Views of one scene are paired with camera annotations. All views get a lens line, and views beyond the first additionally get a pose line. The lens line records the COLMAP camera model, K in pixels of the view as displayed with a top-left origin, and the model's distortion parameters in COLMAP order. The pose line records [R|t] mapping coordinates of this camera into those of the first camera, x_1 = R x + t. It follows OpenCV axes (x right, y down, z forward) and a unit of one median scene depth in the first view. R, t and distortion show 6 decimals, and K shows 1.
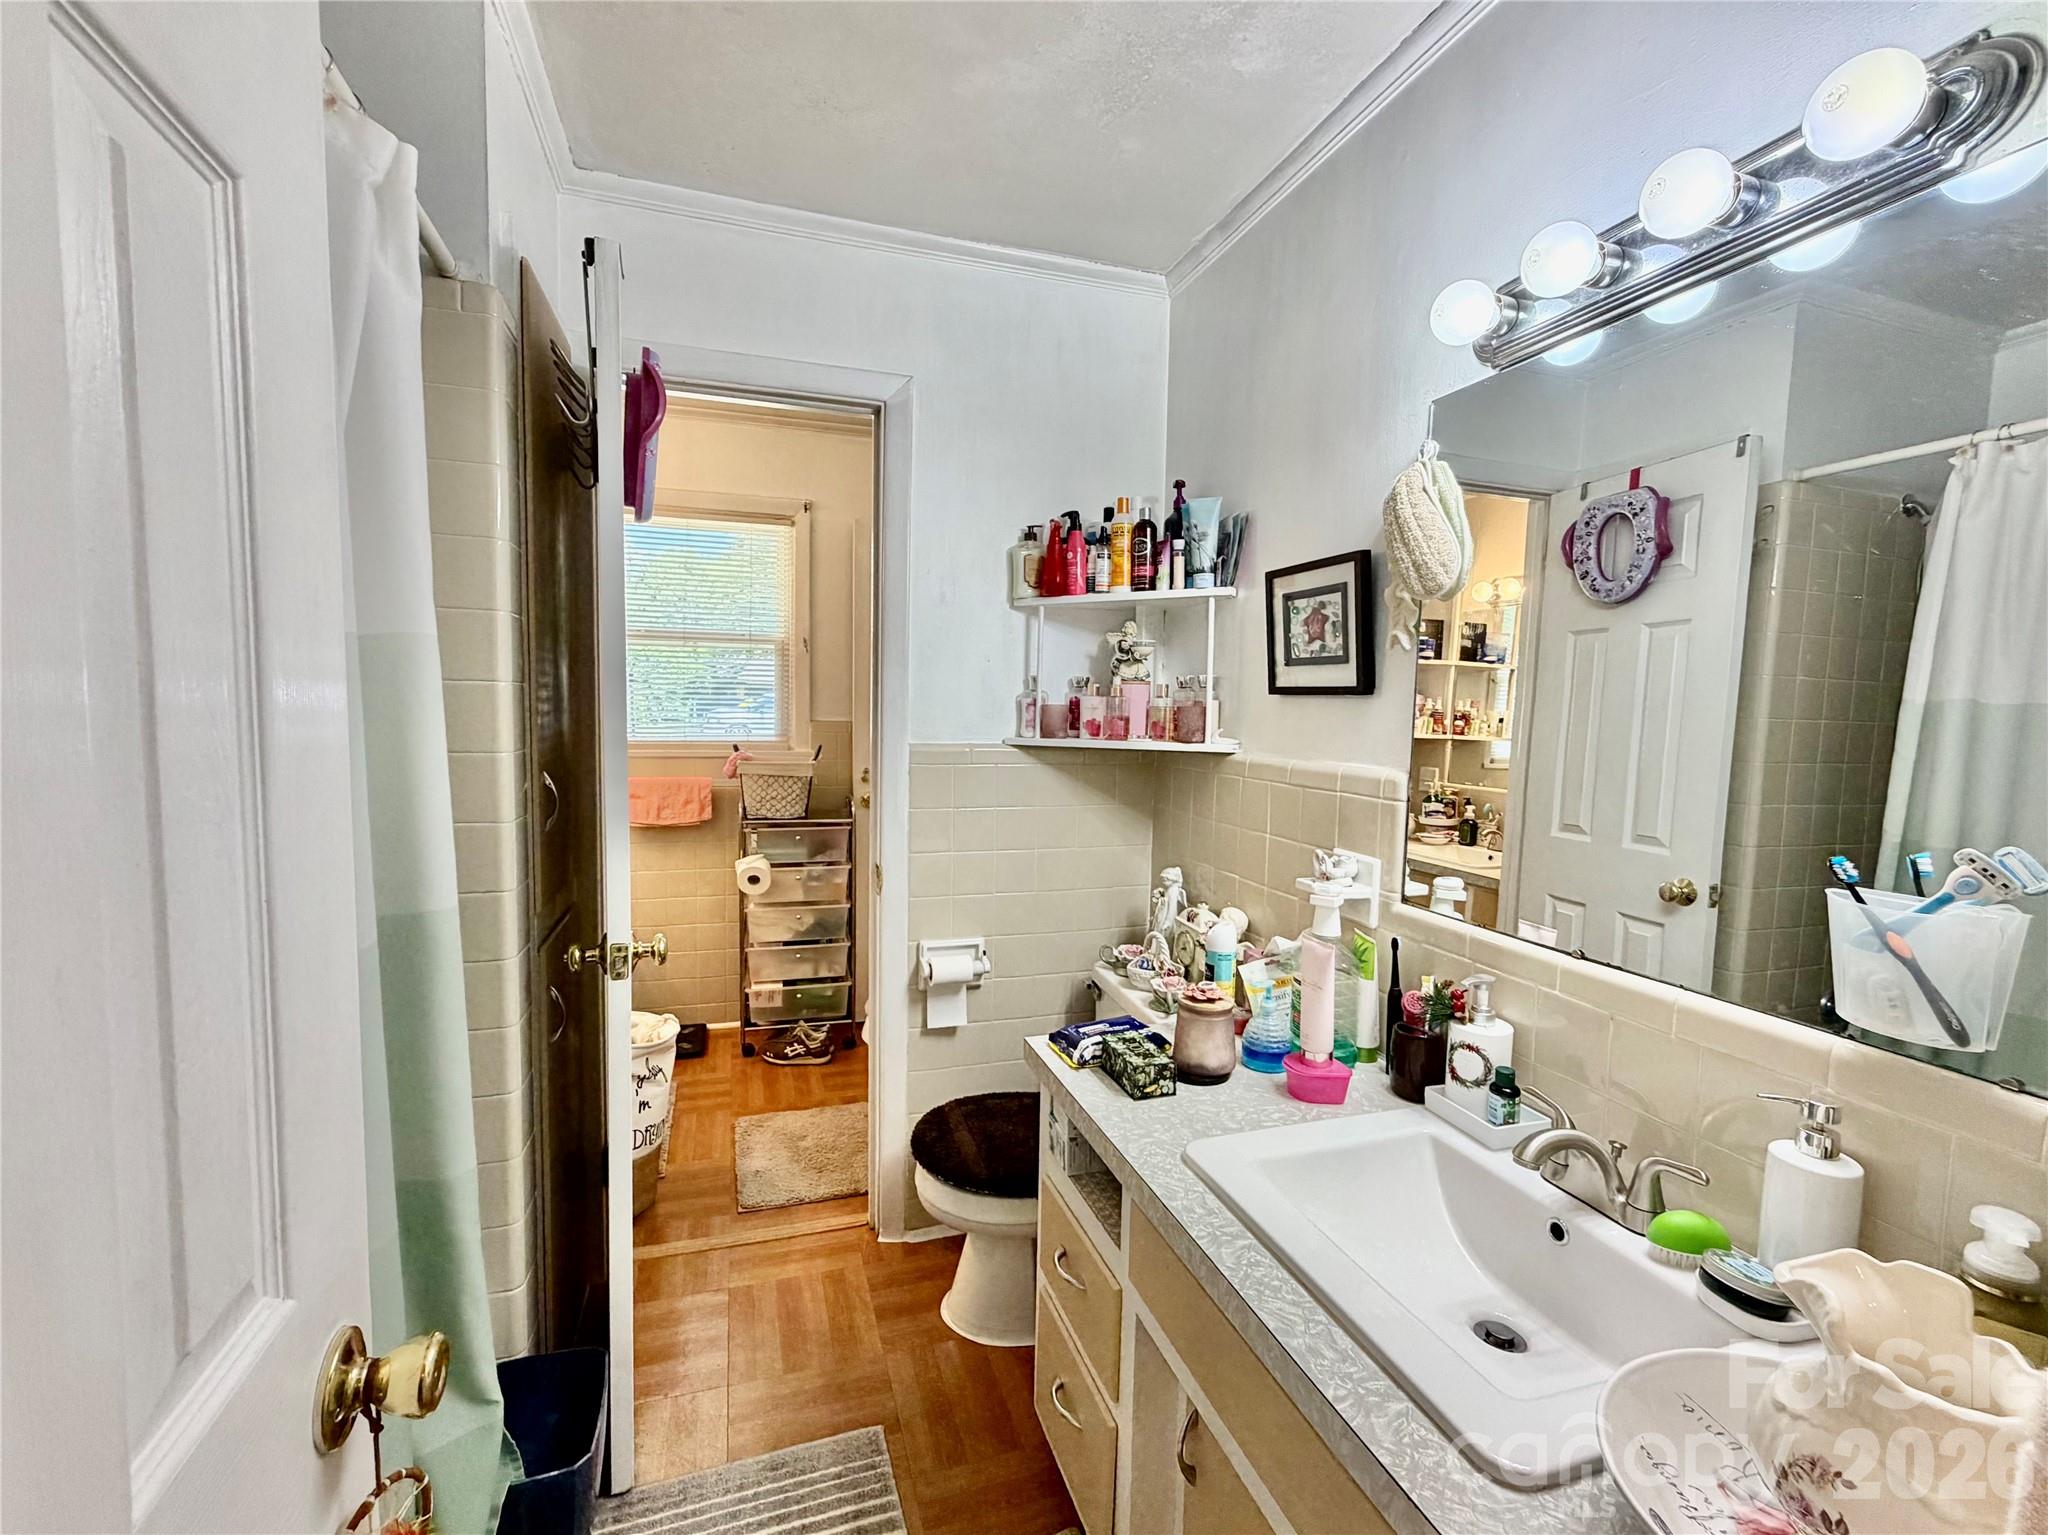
lens RADIAL K [[839.6, 0, 1008.5], [0, 839.6, 758.6], [0, 0, 1]] dist [-0.000629, 0.000375]
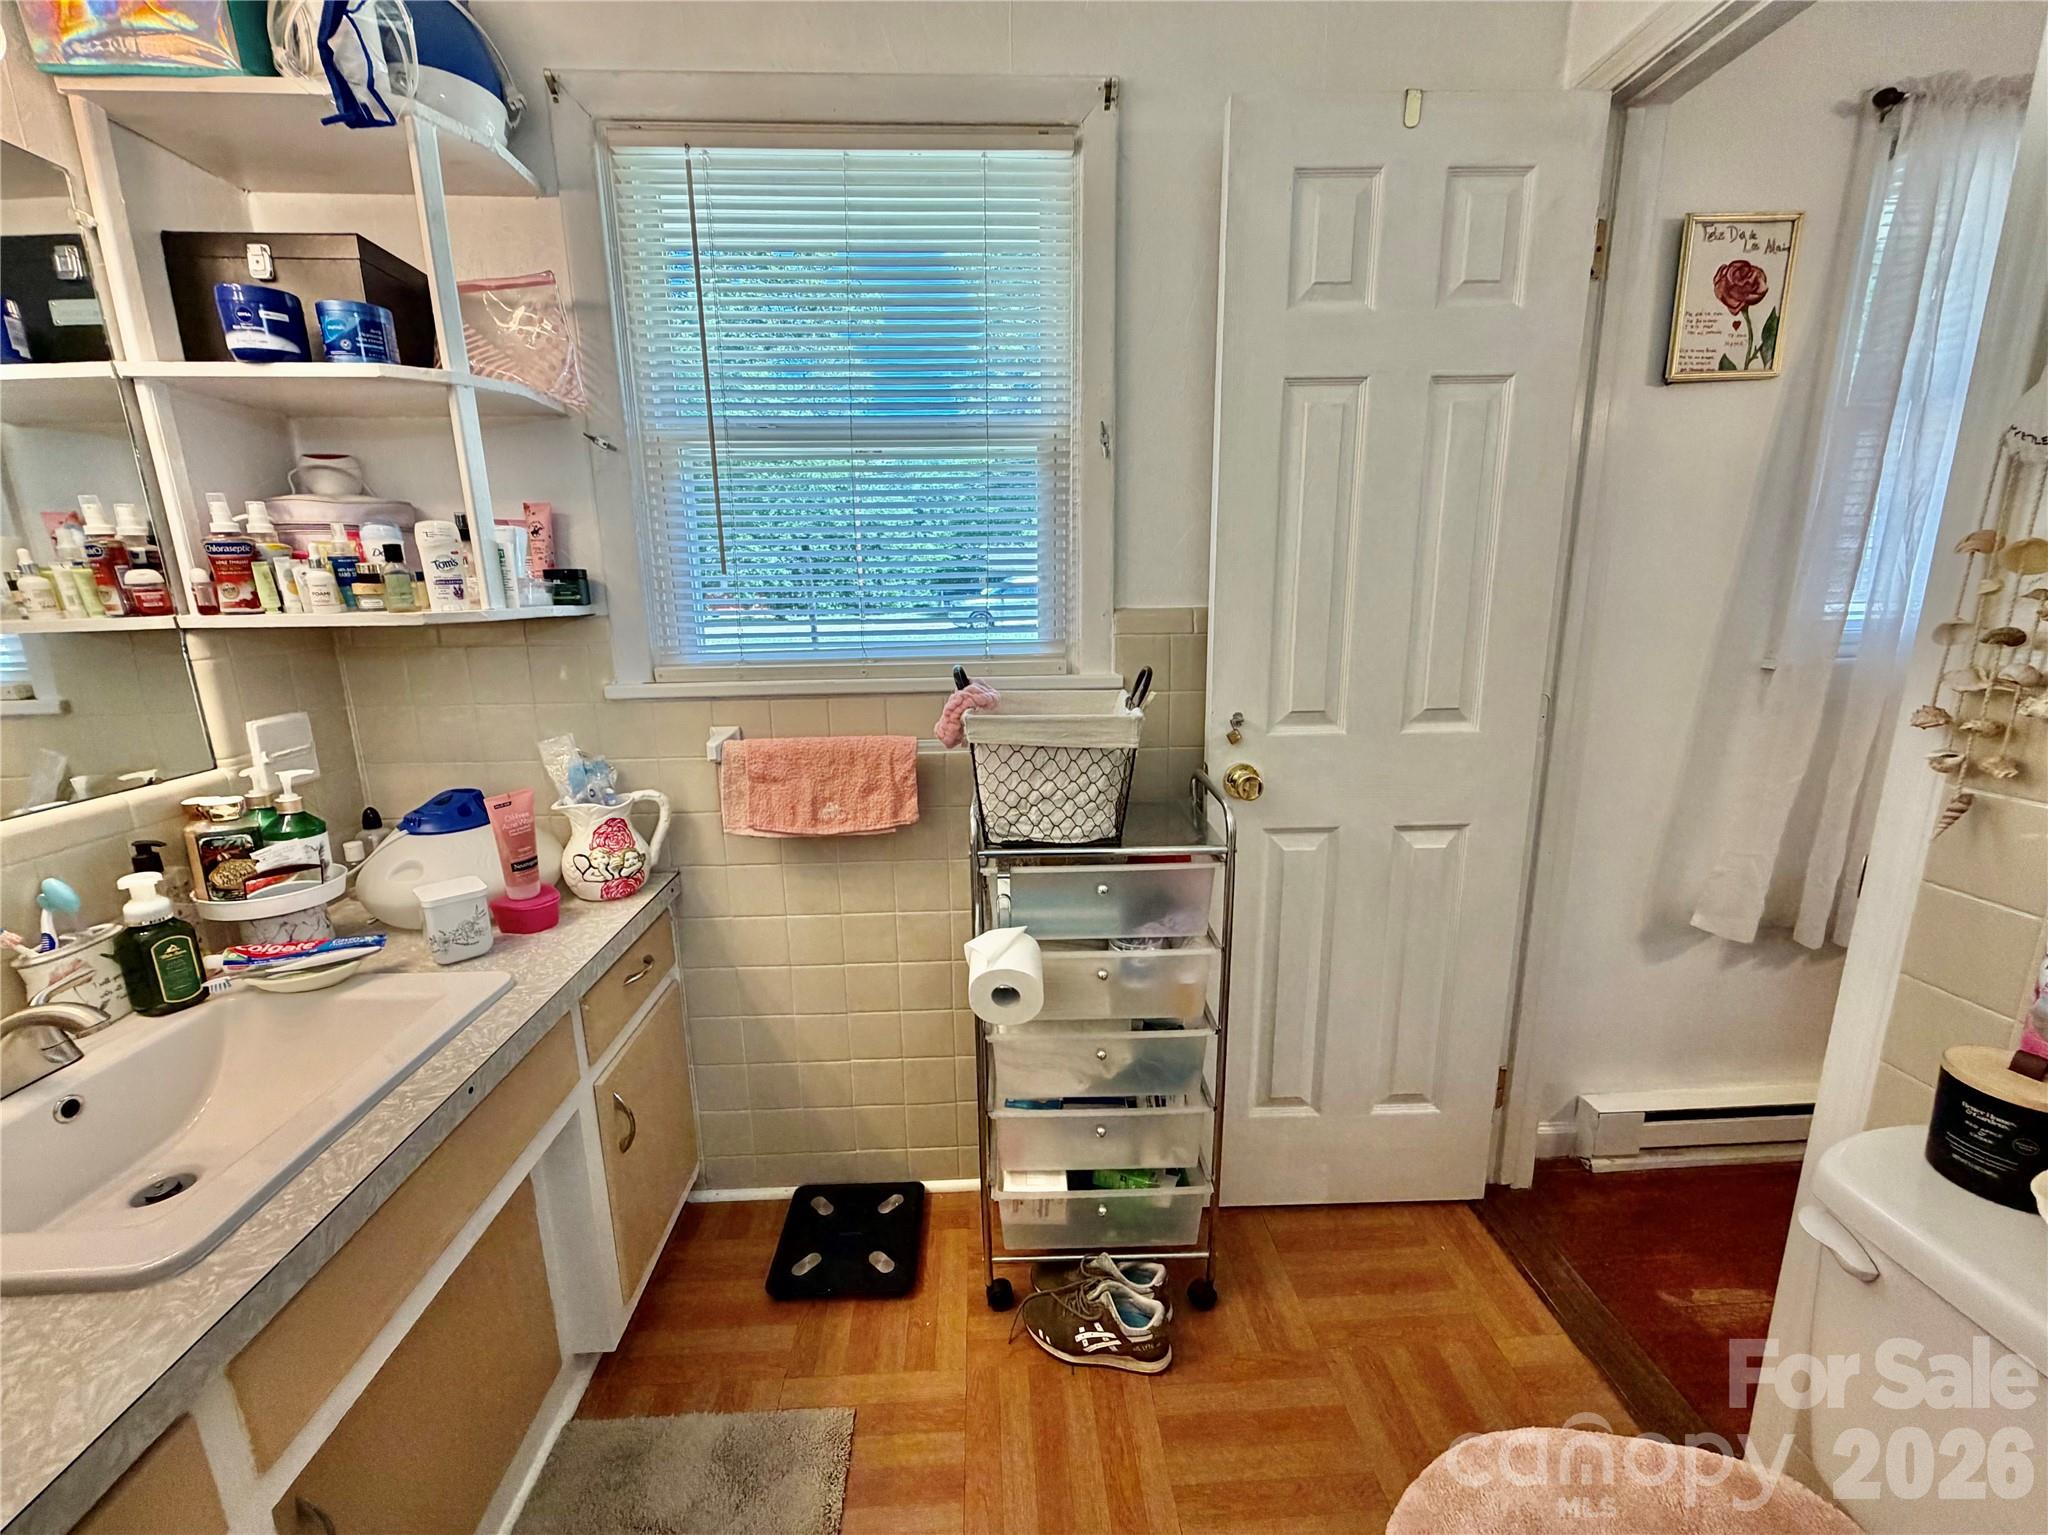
lens RADIAL K [[839.6, 0, 1022.9], [0, 839.6, 769.1], [0, 0, 1]] dist [-0.000629, 0.000375]
pose [[0.964611, 0.022999, -0.262671, -0.175452], [0.013989, 0.990322, 0.138083, -0.025002], [0.263305, -0.136871, 0.954954, 0.577775]]
